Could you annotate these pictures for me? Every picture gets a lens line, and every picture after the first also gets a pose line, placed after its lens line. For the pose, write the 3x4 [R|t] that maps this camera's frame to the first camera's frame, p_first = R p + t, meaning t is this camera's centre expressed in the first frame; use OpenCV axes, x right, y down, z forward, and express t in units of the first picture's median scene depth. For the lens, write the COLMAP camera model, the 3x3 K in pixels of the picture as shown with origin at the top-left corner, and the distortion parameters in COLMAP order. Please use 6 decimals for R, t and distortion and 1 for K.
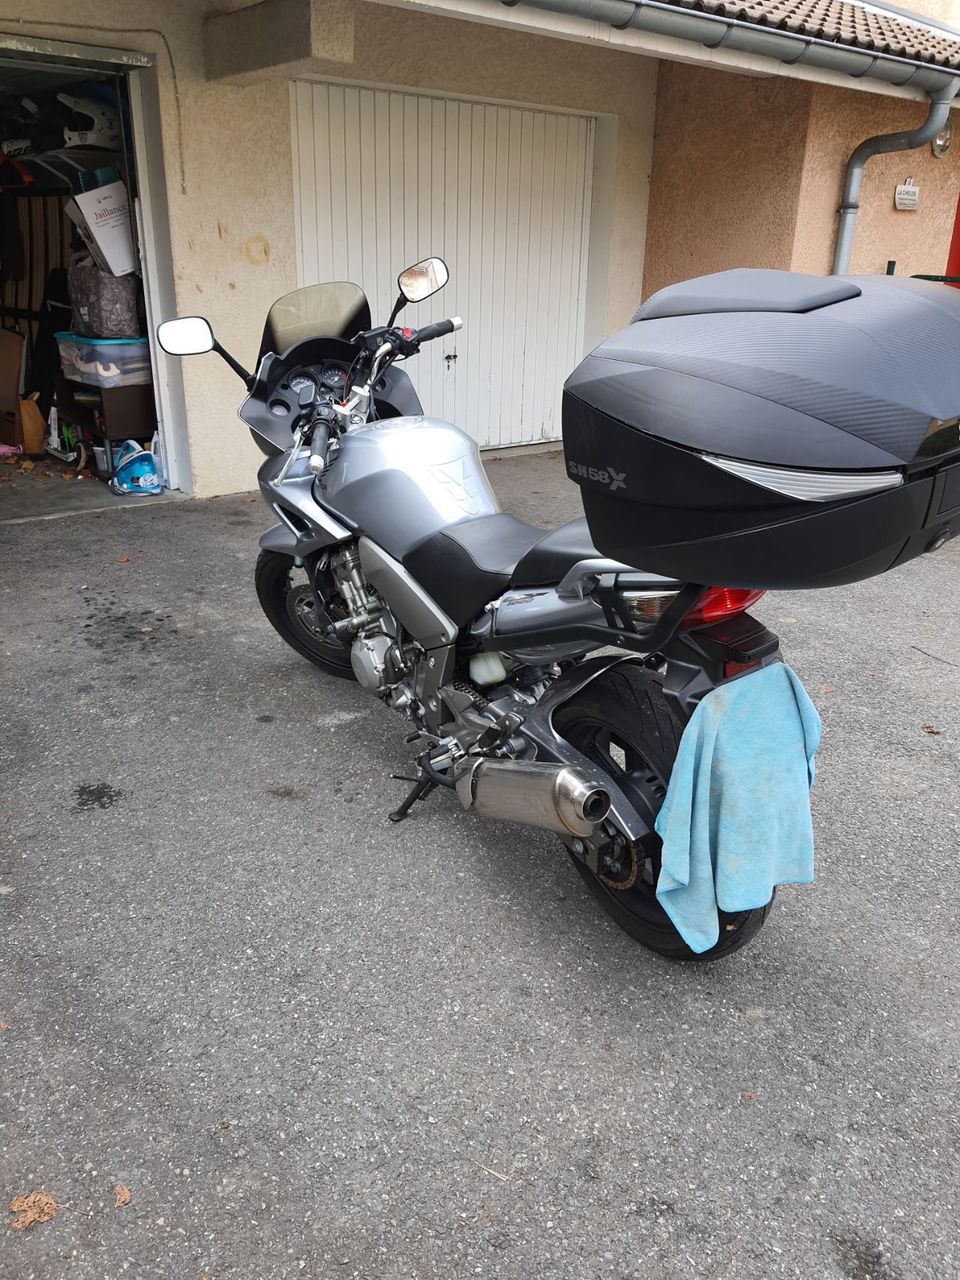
lens RADIAL K [[959.6, 0, 480.0], [0, 959.6, 640.0], [0, 0, 1]] dist [0.106822, -0.139744]
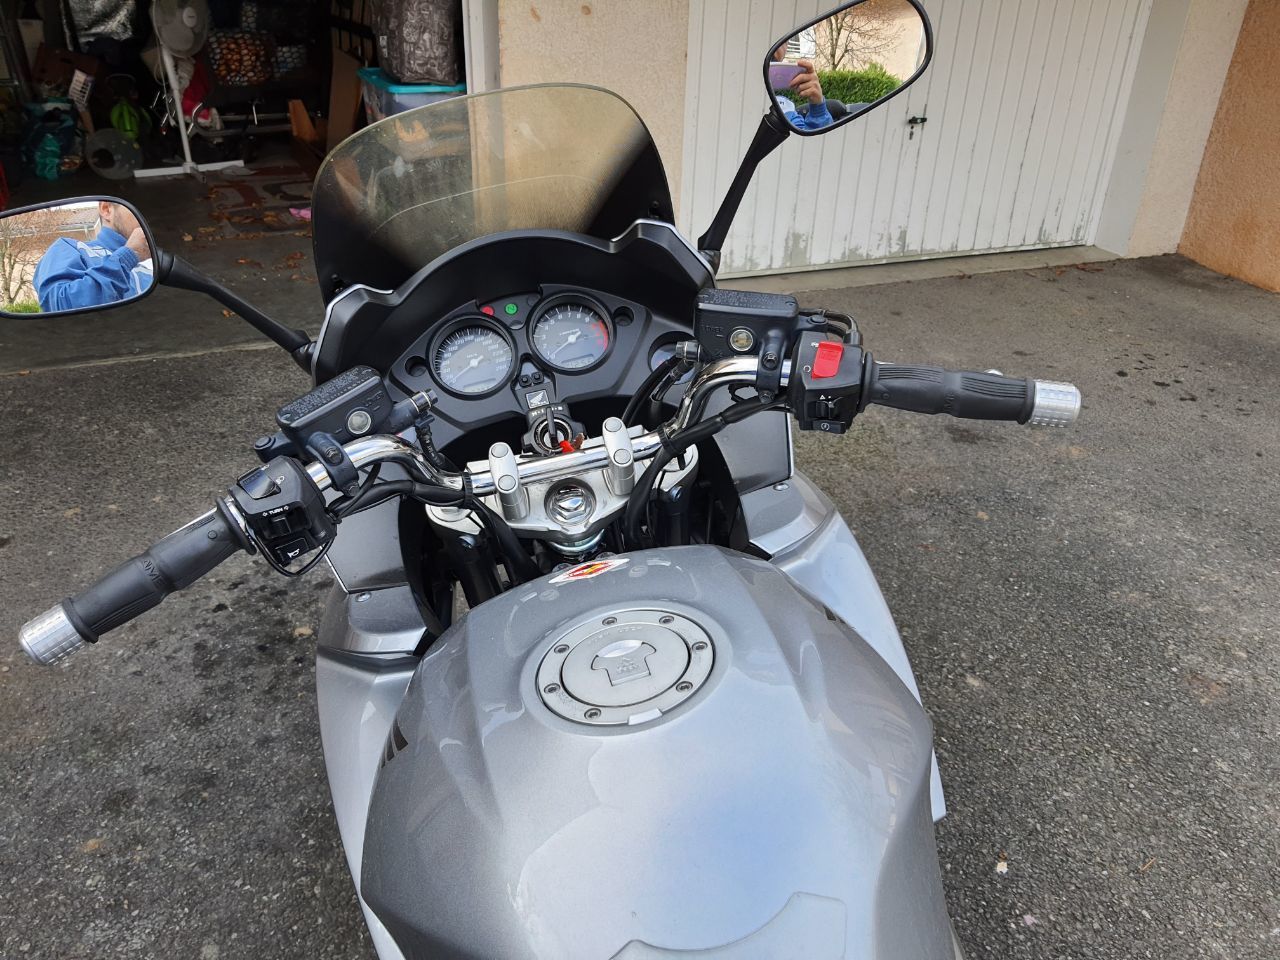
lens RADIAL K [[986.0, 0, 640.0], [0, 986.0, 480.0], [0, 0, 1]] dist [0.100492, -0.152787]
pose [[0.956877, 0.151037, -0.248142, -0.005699], [-0.121110, 0.983847, 0.131822, -0.146242], [0.264044, -0.096085, 0.959713, 0.335563]]
